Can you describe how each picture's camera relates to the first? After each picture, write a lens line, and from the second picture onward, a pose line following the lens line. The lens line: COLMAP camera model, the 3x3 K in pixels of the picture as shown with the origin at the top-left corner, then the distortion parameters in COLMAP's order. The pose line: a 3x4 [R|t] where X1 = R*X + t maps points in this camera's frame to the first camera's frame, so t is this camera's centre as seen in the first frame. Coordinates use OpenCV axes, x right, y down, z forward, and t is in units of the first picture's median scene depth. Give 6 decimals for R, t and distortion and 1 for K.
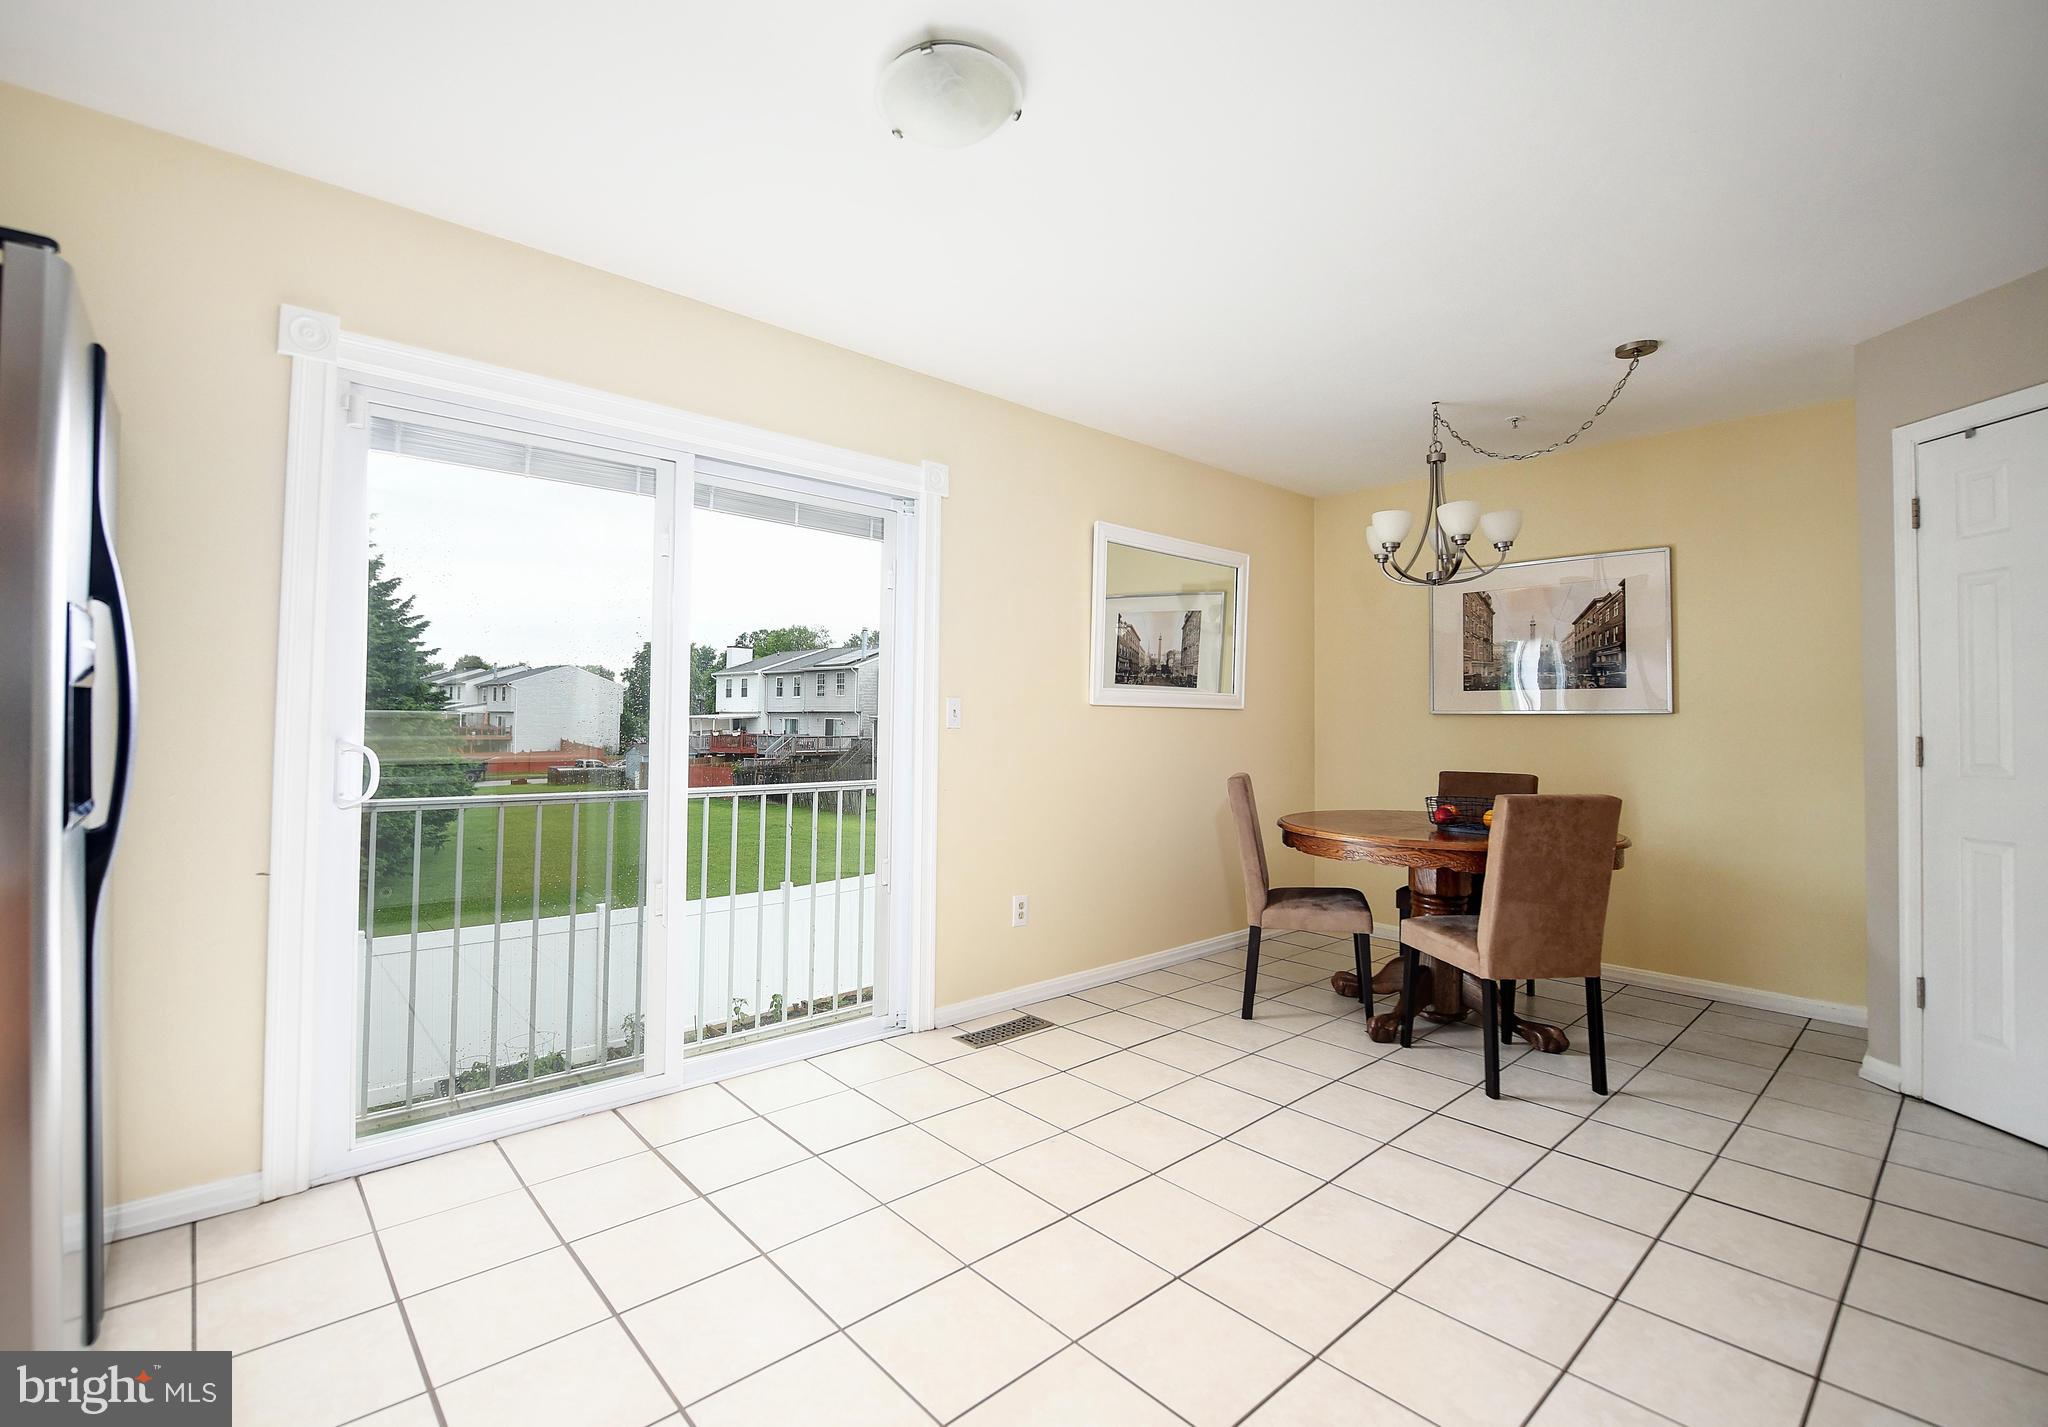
lens RADIAL K [[930.8, 0, 1011.9], [0, 930.8, 712.1], [0, 0, 1]] dist [0.016707, 0.000262]
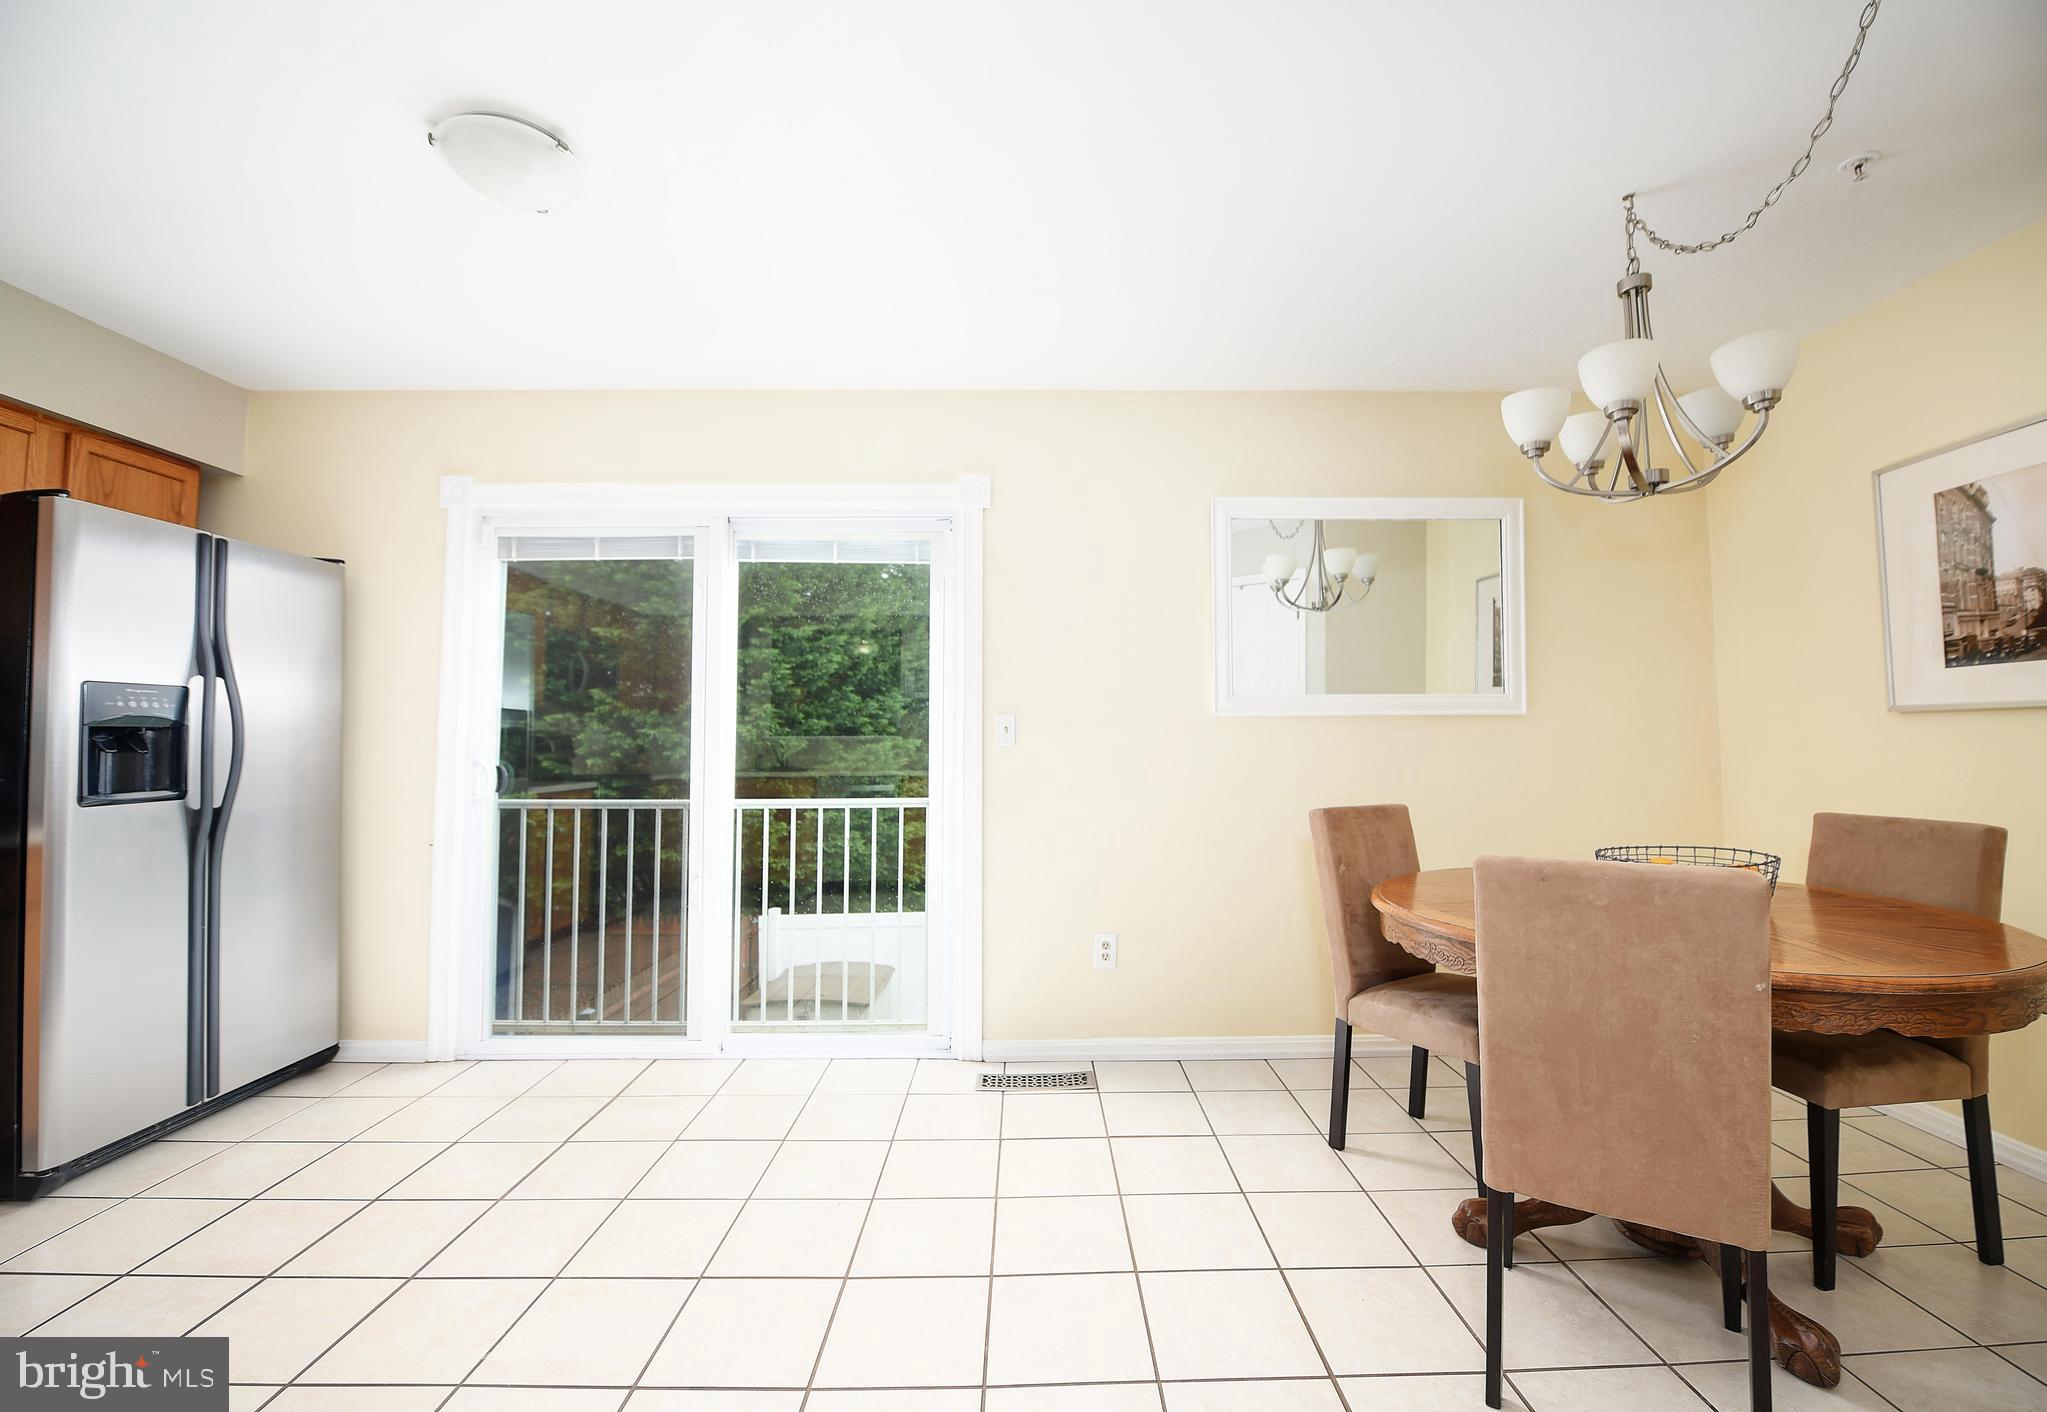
lens RADIAL K [[860.7, 0, 1045.3], [0, 860.7, 713.0], [0, 0, 1]] dist [-0.007556, -0.000124]
pose [[0.759740, -0.035015, -0.649283, 0.526497], [0.021802, 0.999359, -0.028383, 0.008174], [0.649861, 0.007408, 0.760017, 0.350889]]
